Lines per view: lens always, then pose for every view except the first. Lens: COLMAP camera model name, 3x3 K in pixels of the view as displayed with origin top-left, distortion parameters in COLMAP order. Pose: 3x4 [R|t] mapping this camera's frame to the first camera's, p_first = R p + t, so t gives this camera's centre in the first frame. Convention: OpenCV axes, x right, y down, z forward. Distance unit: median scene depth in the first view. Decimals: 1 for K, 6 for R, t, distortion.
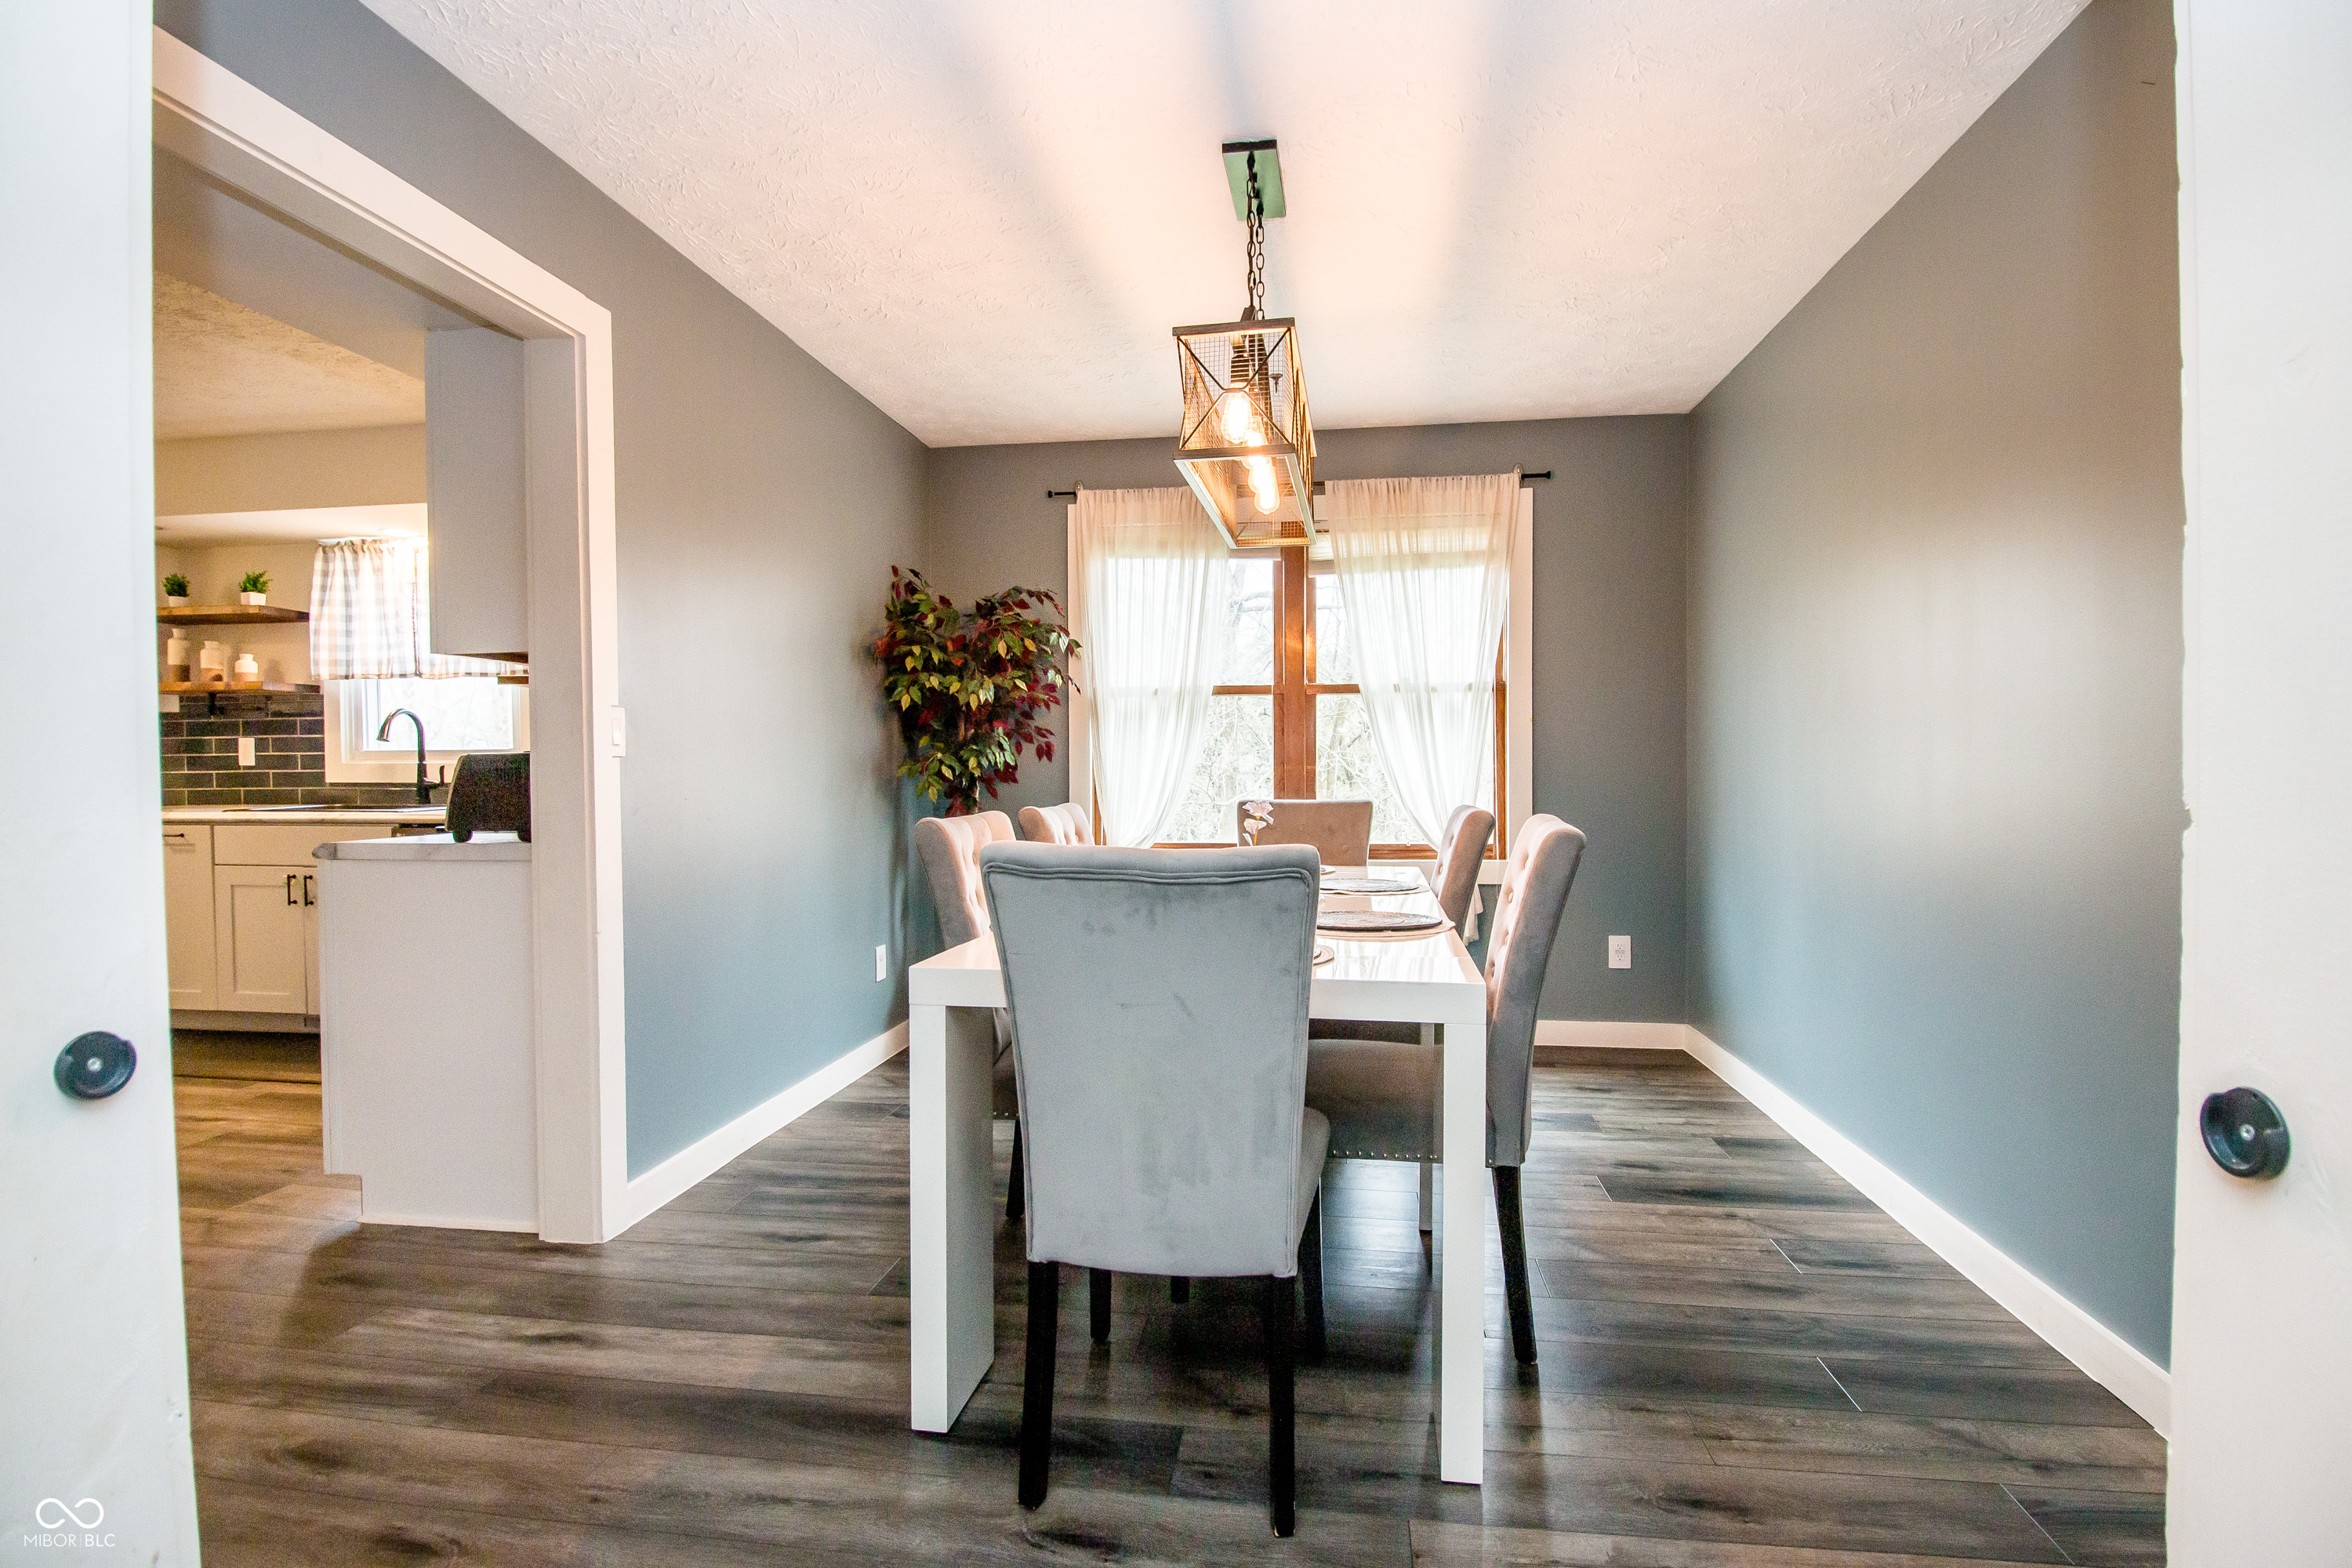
lens RADIAL K [[1144.3, 0, 1176.0], [0, 1144.3, 784.0], [0, 0, 1]] dist [-0.001989, -0.001132]
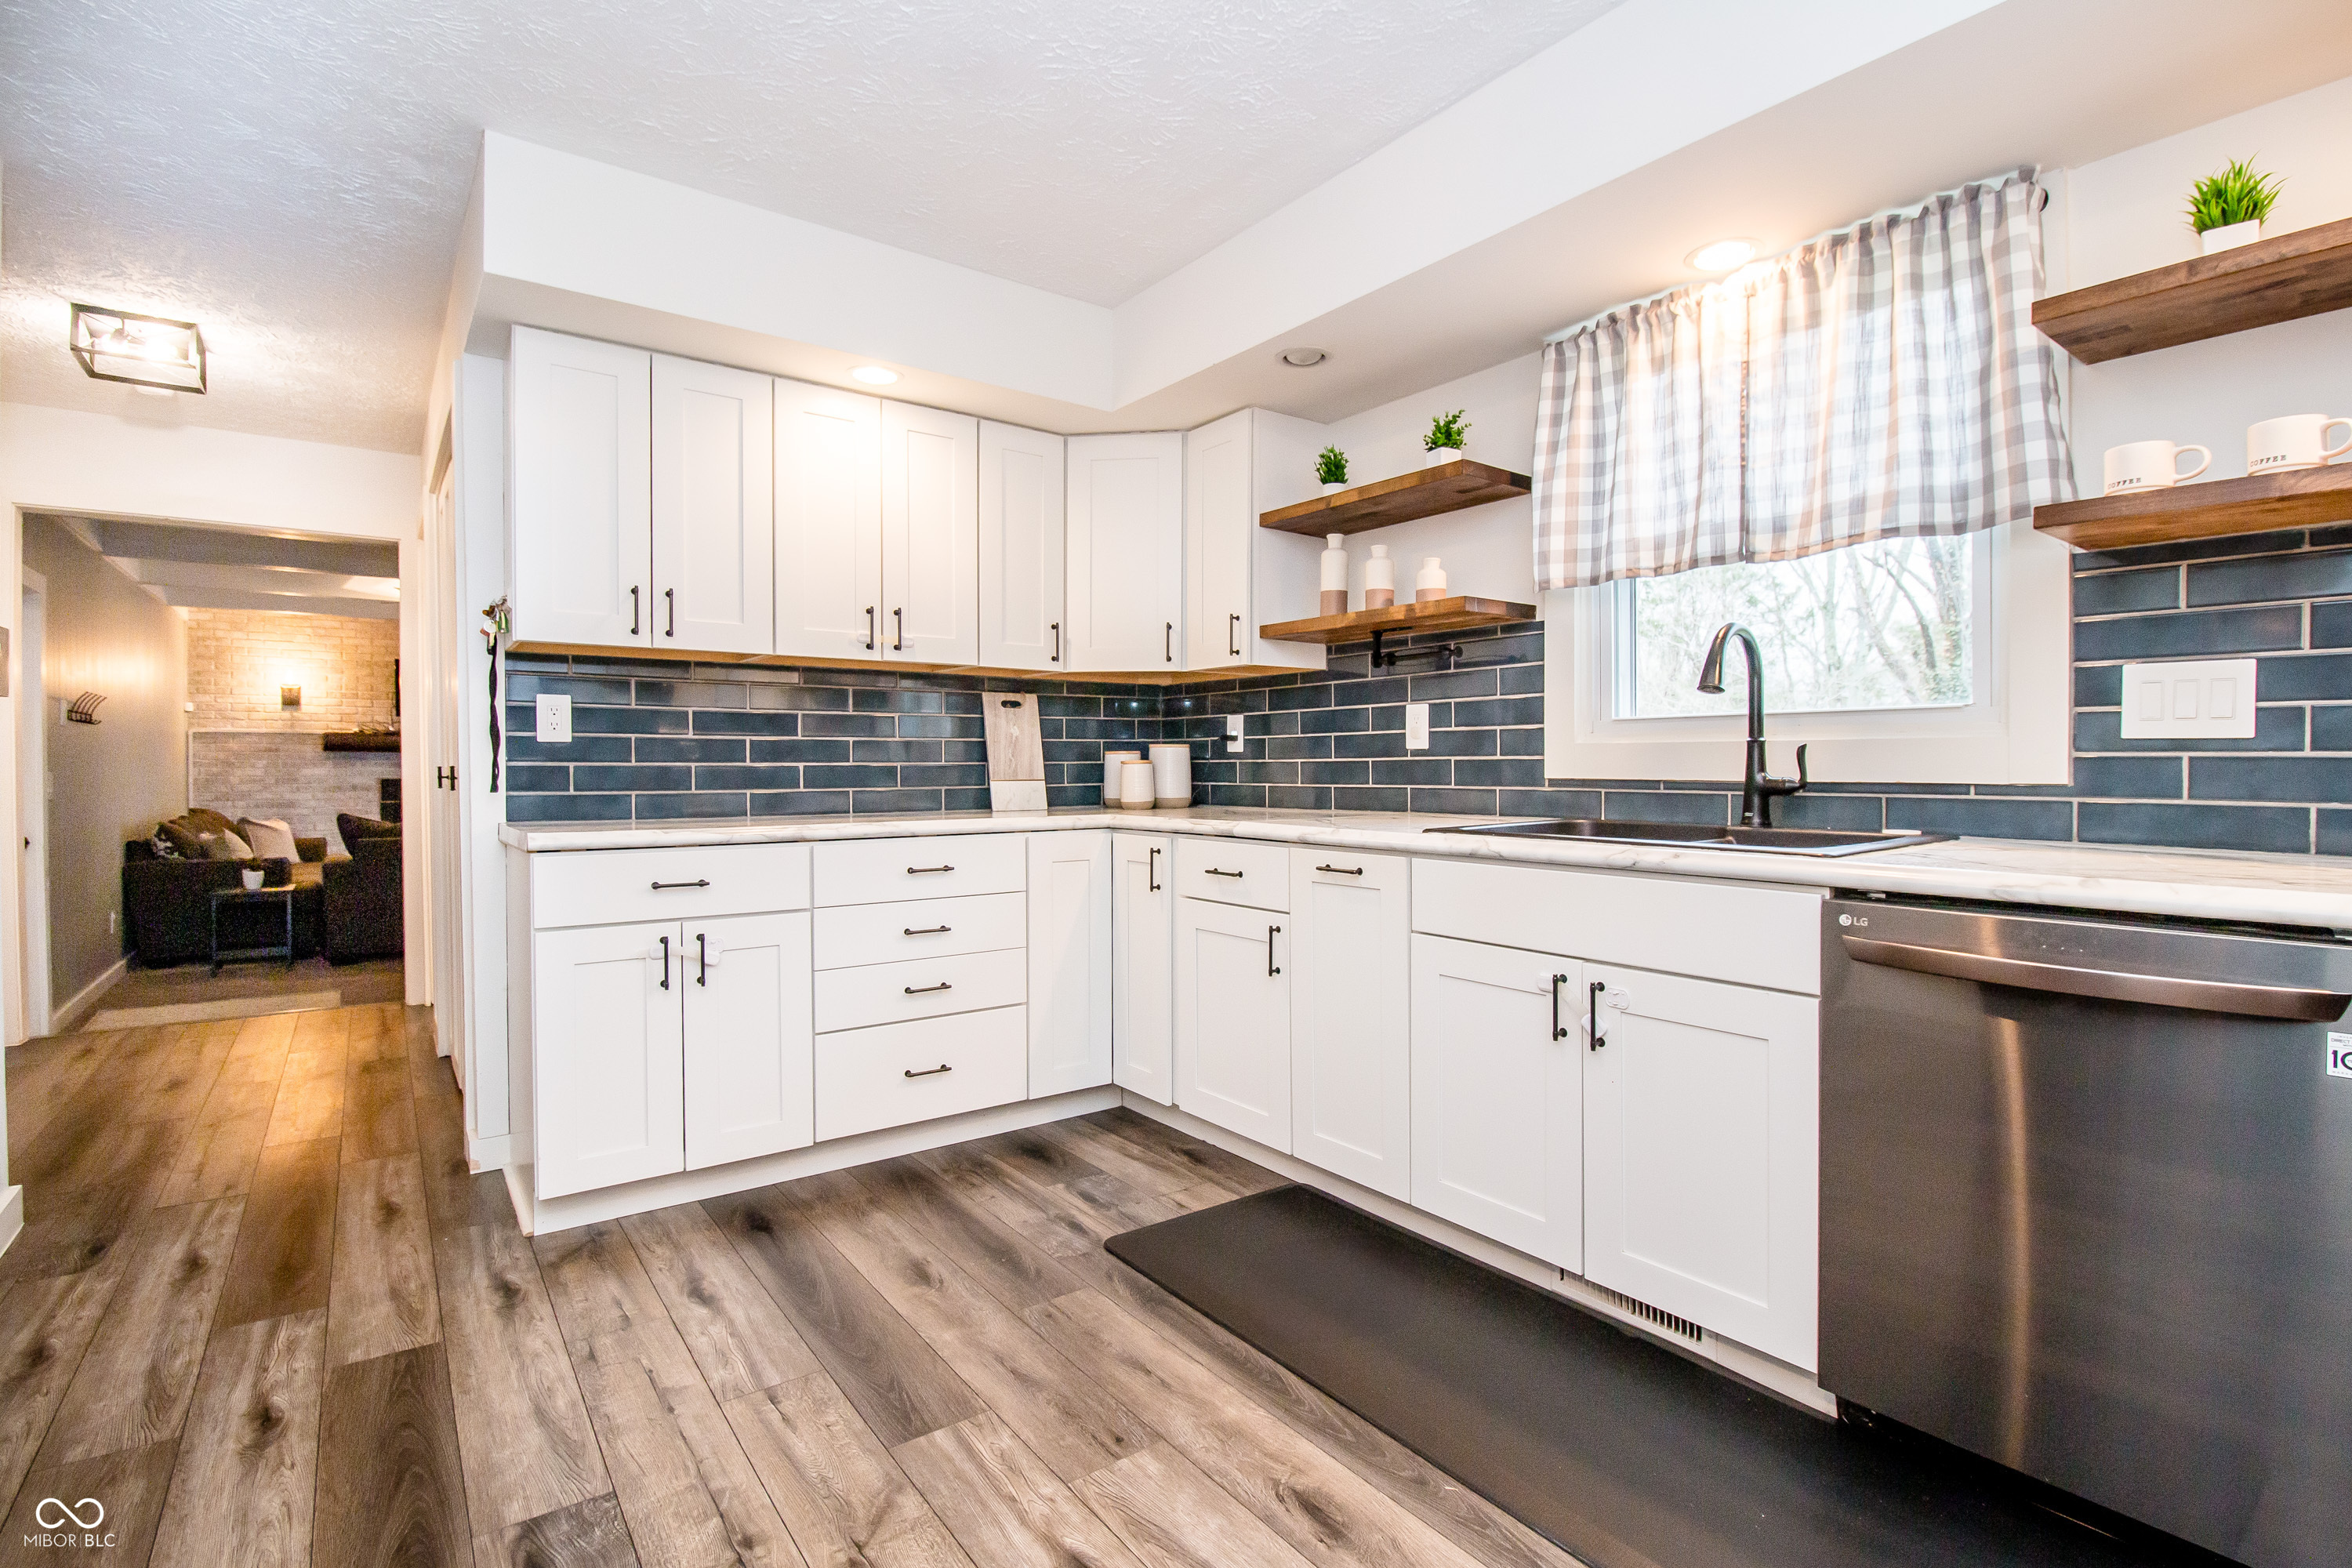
lens RADIAL K [[1085.5, 0, 1179.7], [0, 1085.5, 780.6], [0, 0, 1]] dist [0.001133, -0.012235]
pose [[0.716618, 0.013861, -0.697328, -0.512770], [-0.013357, 0.999892, 0.006149, -0.001048], [0.697338, 0.004908, 0.716726, 0.507102]]
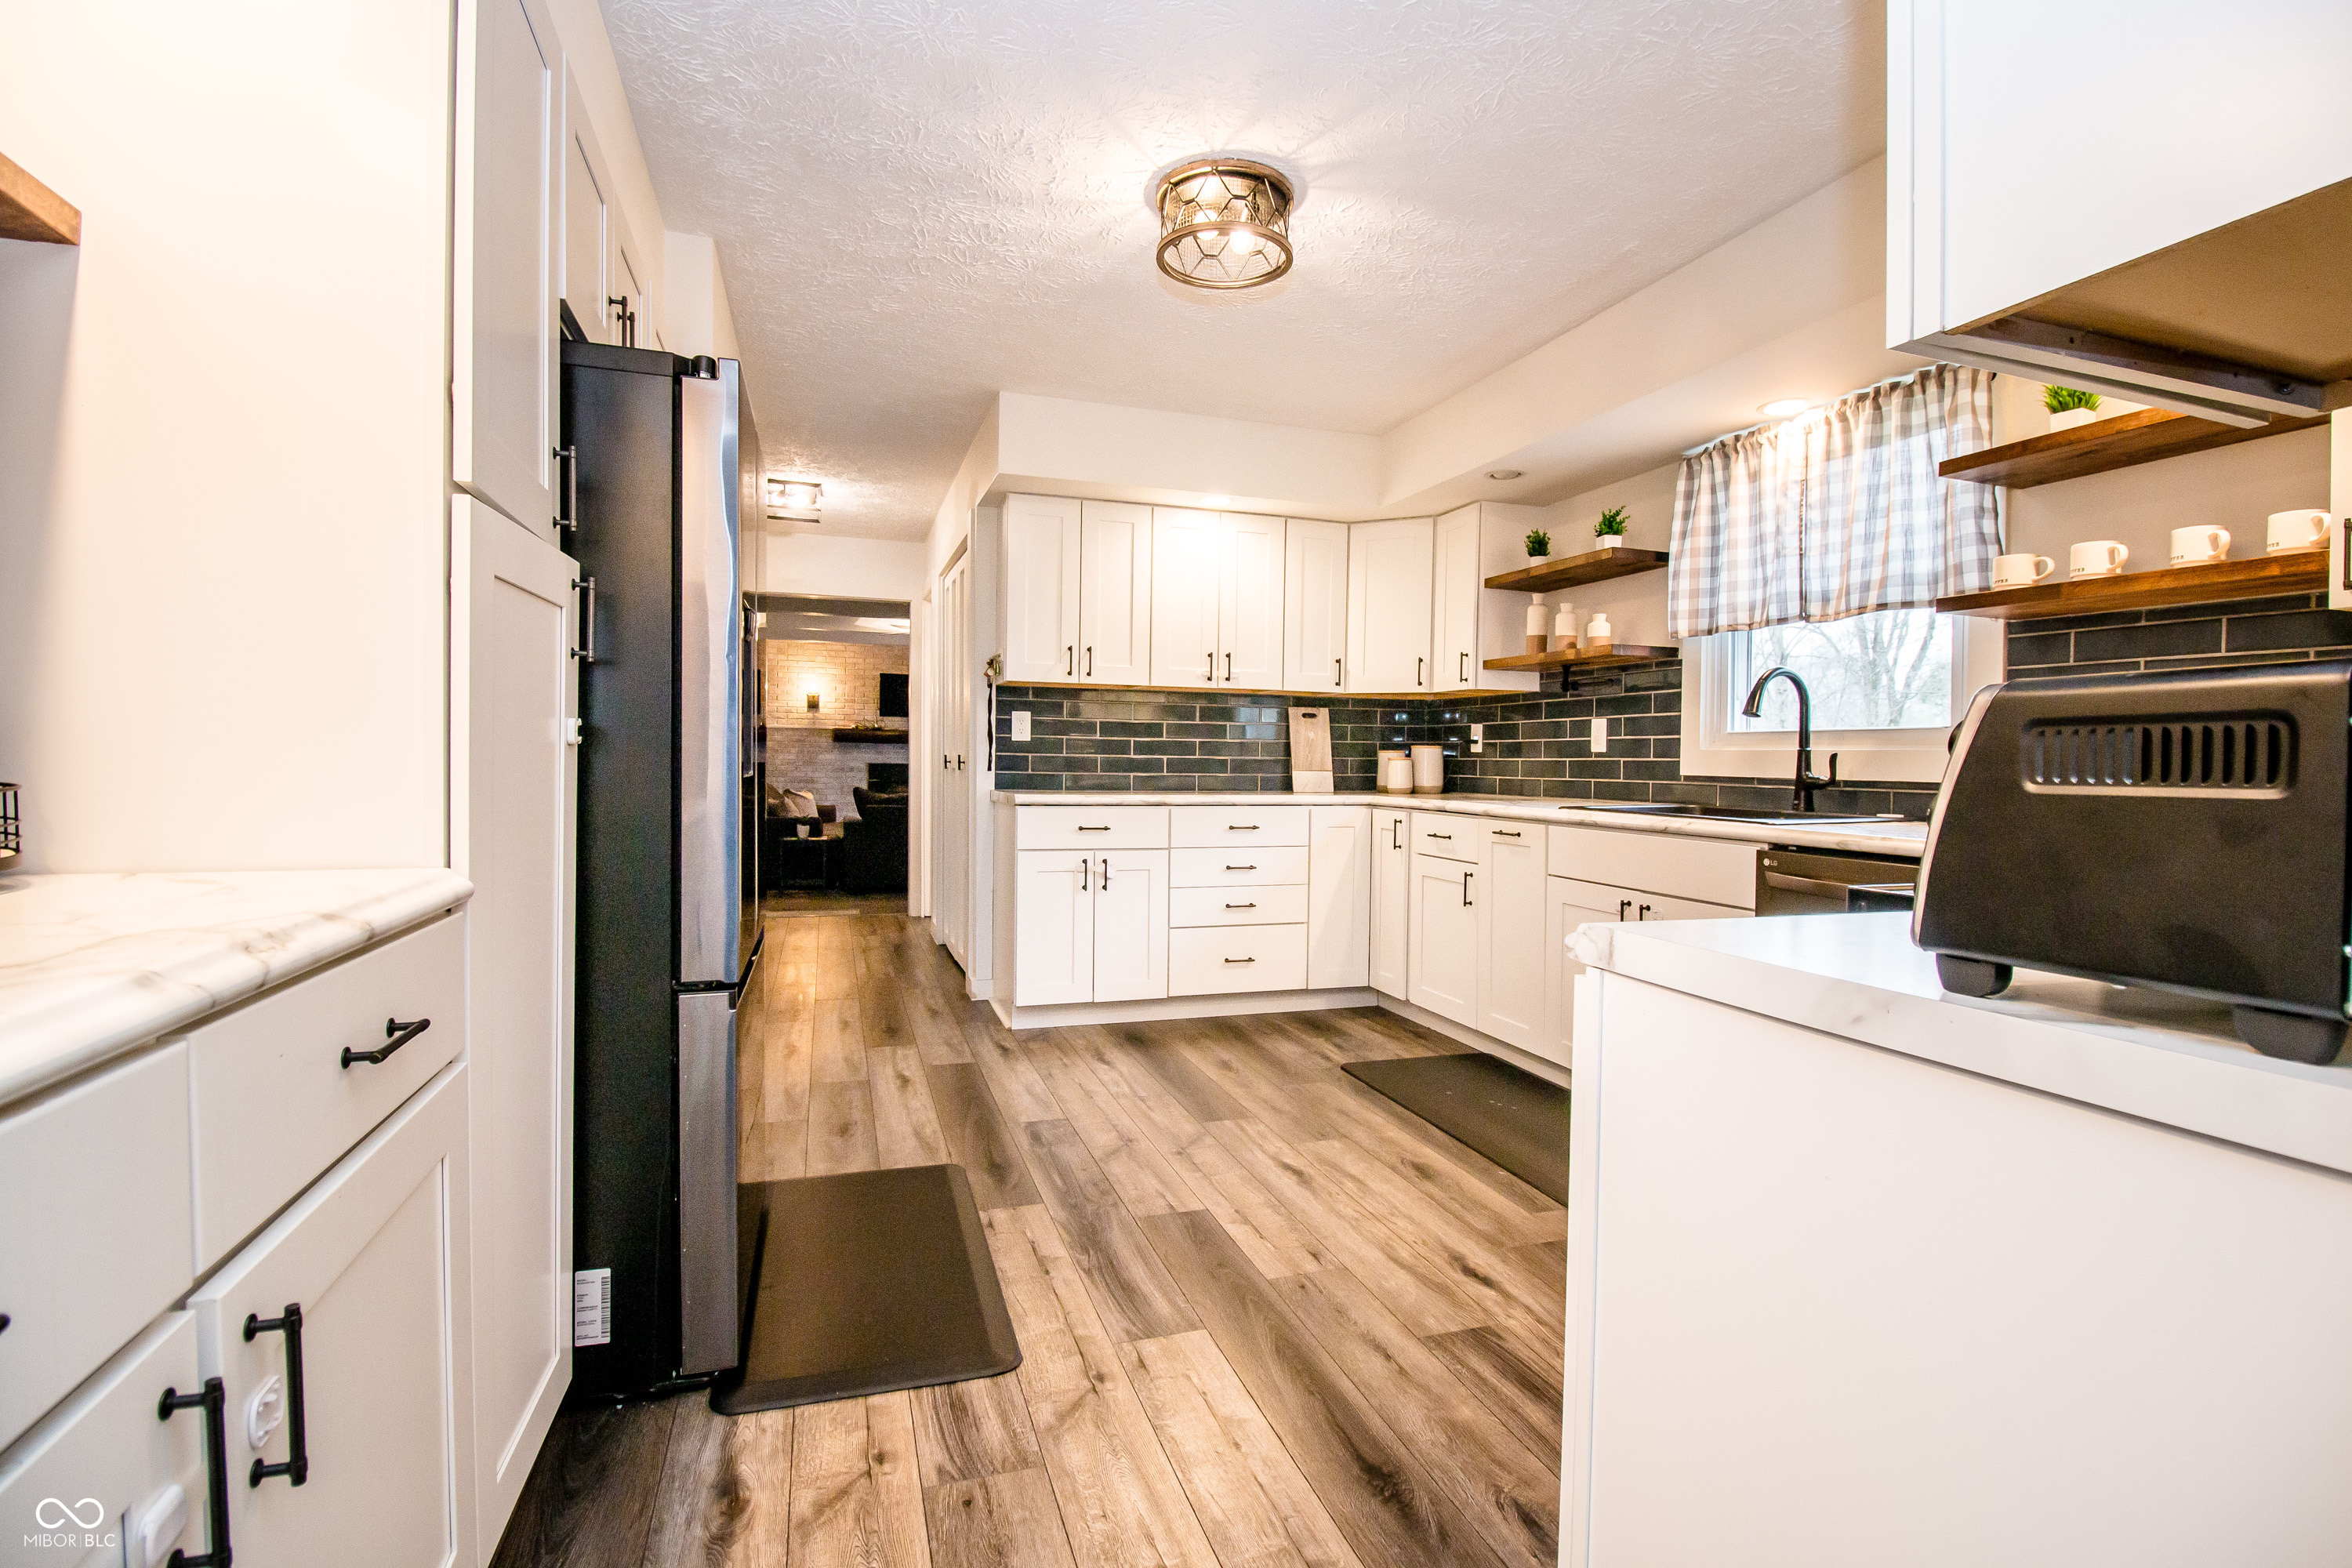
lens RADIAL K [[1085.5, 0, 1179.7], [0, 1085.5, 780.6], [0, 0, 1]] dist [0.001133, -0.012235]
pose [[0.456987, 0.029855, -0.888972, -0.261452], [-0.030526, 0.999374, 0.017871, -0.000340], [0.888949, 0.018970, 0.457613, 0.383871]]
